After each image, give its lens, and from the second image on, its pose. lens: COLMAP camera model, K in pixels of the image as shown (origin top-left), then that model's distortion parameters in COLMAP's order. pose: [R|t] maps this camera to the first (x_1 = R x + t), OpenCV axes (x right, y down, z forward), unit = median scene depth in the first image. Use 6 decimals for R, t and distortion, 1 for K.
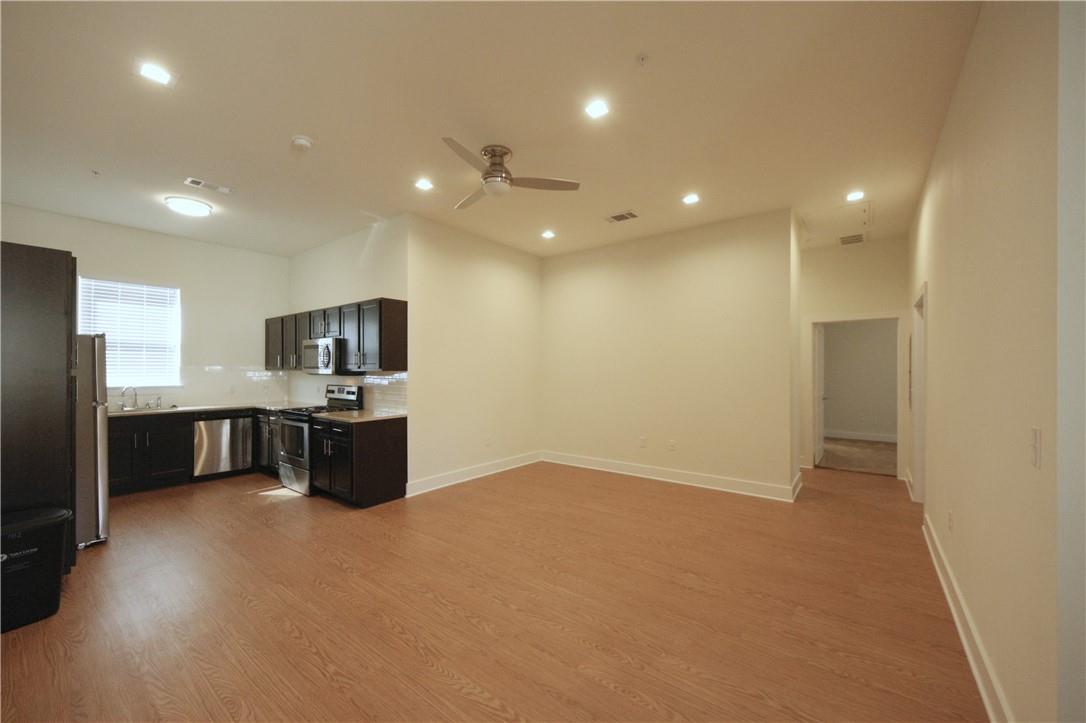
lens RADIAL K [[416.2, 0, 546.6], [0, 416.2, 371.6], [0, 0, 1]] dist [0.002533, 0.000201]
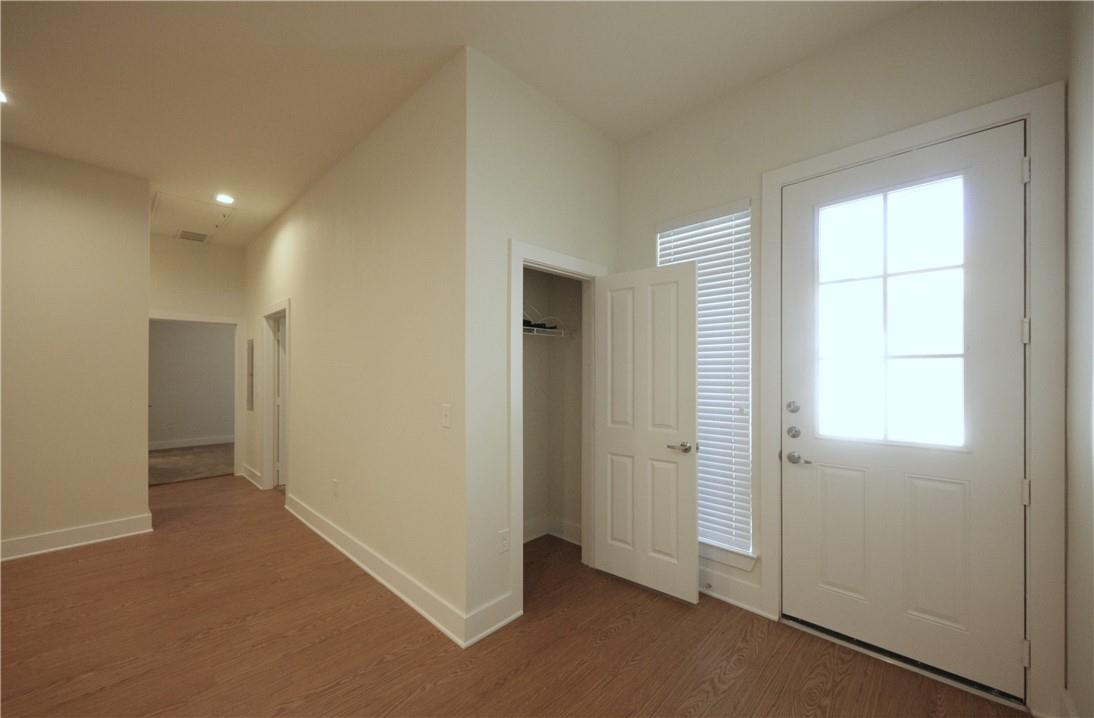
lens RADIAL K [[414.7, 0, 549.3], [0, 414.7, 377.2], [0, 0, 1]] dist [-0.000841, 0.000061]
pose [[0.108586, -0.009902, 0.994038, -0.147387], [0.005997, 0.999939, 0.009306, 0.000929], [-0.994069, 0.004951, 0.108639, 0.109738]]
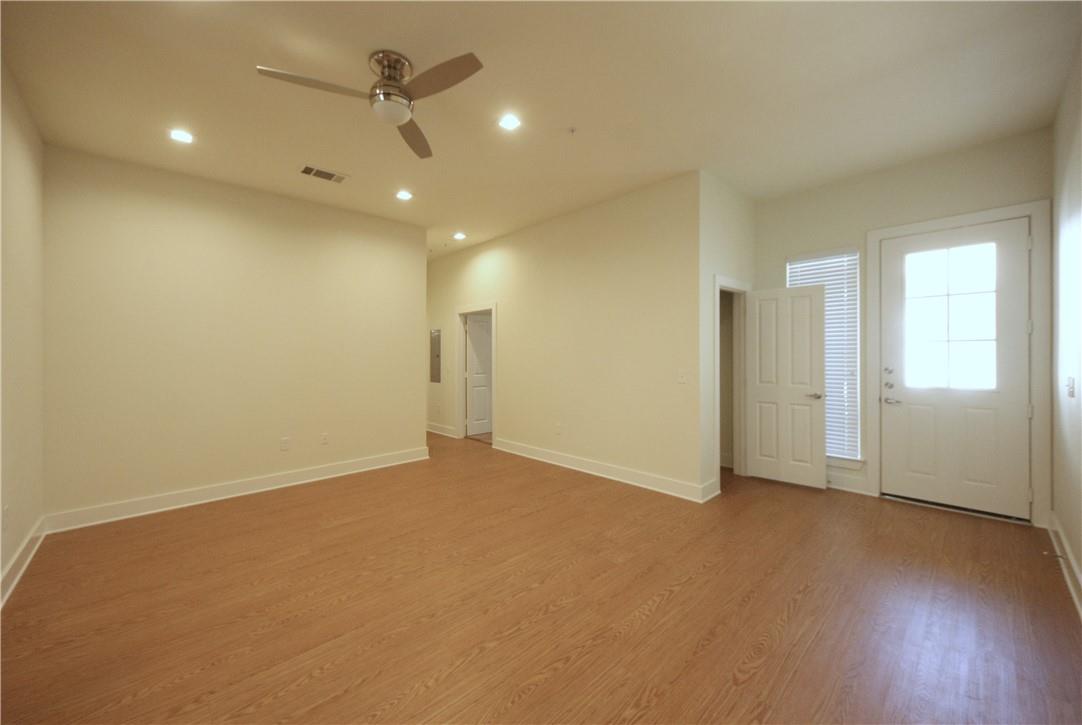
lens RADIAL K [[414.7, 0, 527.8], [0, 414.7, 361.3], [0, 0, 1]] dist [0.000834, 0.000002]
pose [[0.171131, -0.017363, 0.985095, -0.586019], [0.015358, 0.999770, 0.014954, 0.000501], [-0.985129, 0.012570, 0.171358, 0.456462]]
